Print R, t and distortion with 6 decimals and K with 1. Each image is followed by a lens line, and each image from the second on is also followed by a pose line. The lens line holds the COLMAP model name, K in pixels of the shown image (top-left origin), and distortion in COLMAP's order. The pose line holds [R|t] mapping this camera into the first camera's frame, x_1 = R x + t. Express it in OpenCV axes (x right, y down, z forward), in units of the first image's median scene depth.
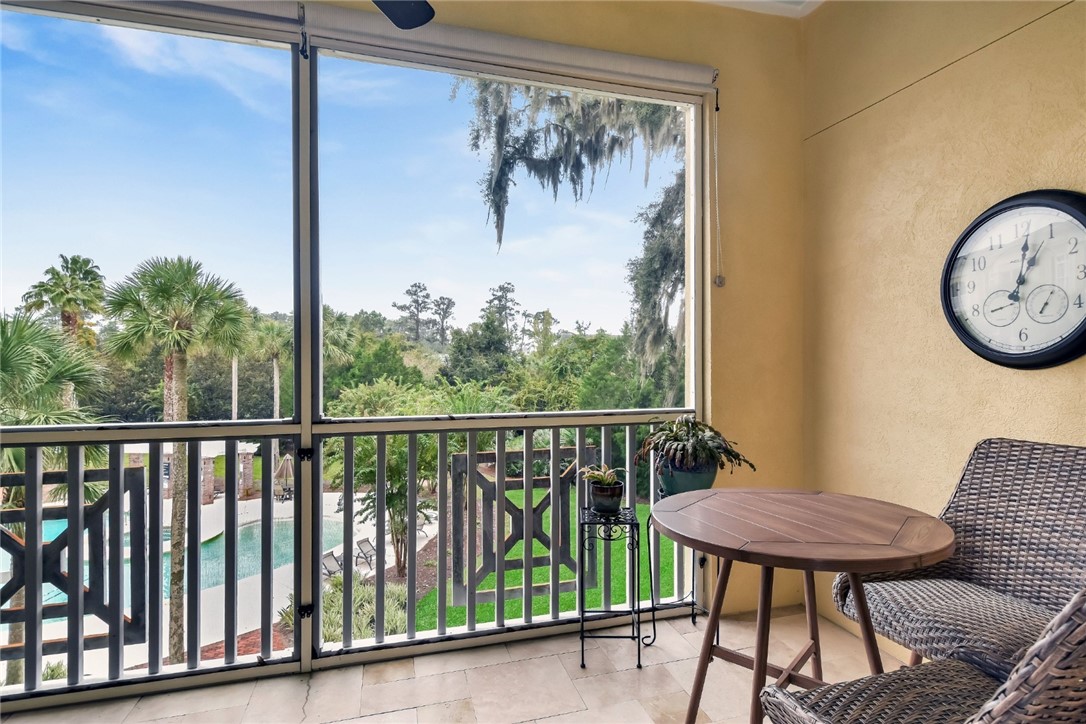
lens RADIAL K [[564.7, 0, 547.0], [0, 564.7, 356.9], [0, 0, 1]] dist [0.001823, 0.000066]
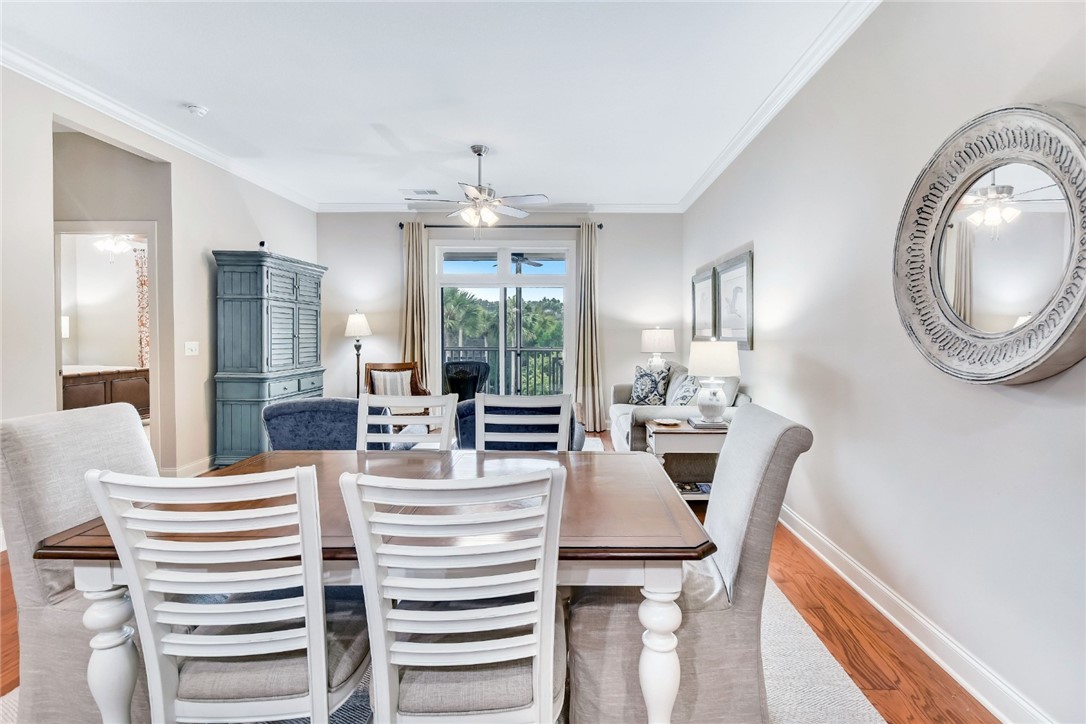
lens RADIAL K [[522.1, 0, 558.7], [0, 522.1, 347.0], [0, 0, 1]] dist [0.000706, -0.000415]
pose [[0.957672, 0.006620, -0.287785, 0.080817], [-0.000748, 0.999789, 0.020510, 0.002451], [0.287860, -0.019427, 0.957476, -0.217657]]
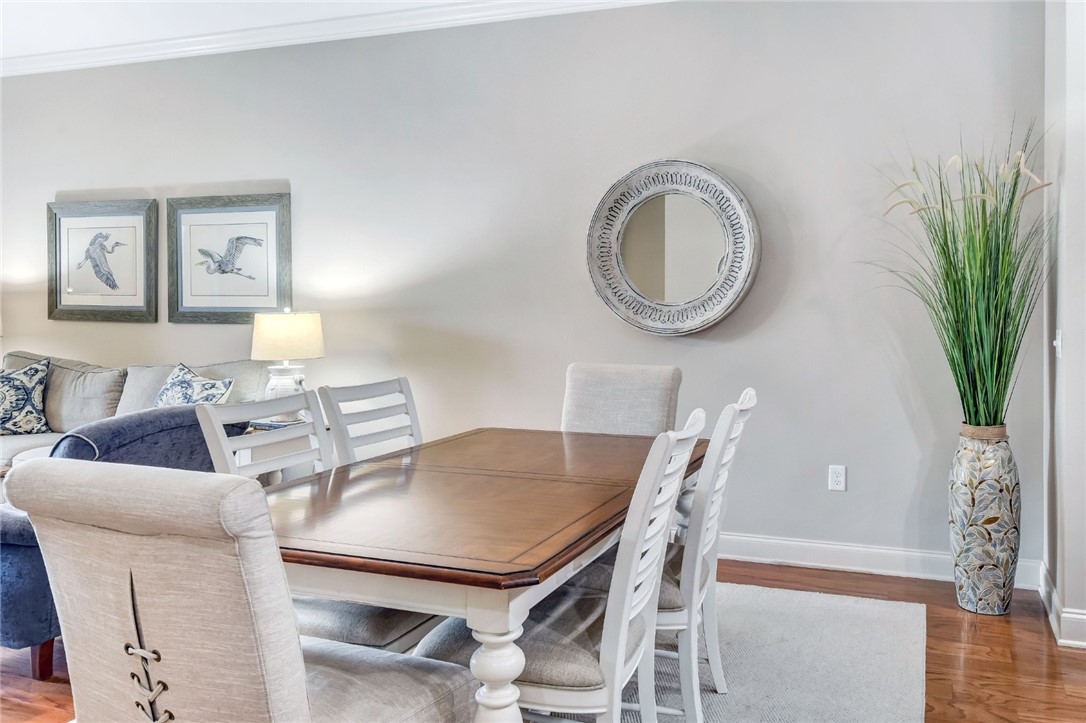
lens RADIAL K [[886.5, 0, 589.9], [0, 886.5, 297.1], [0, 0, 1]] dist [0.050129, -0.004119]
pose [[0.586076, 0.000775, 0.810256, -0.022742], [0.004642, 0.999980, -0.004314, 0.001751], [-0.810243, 0.006289, 0.586060, -0.225044]]
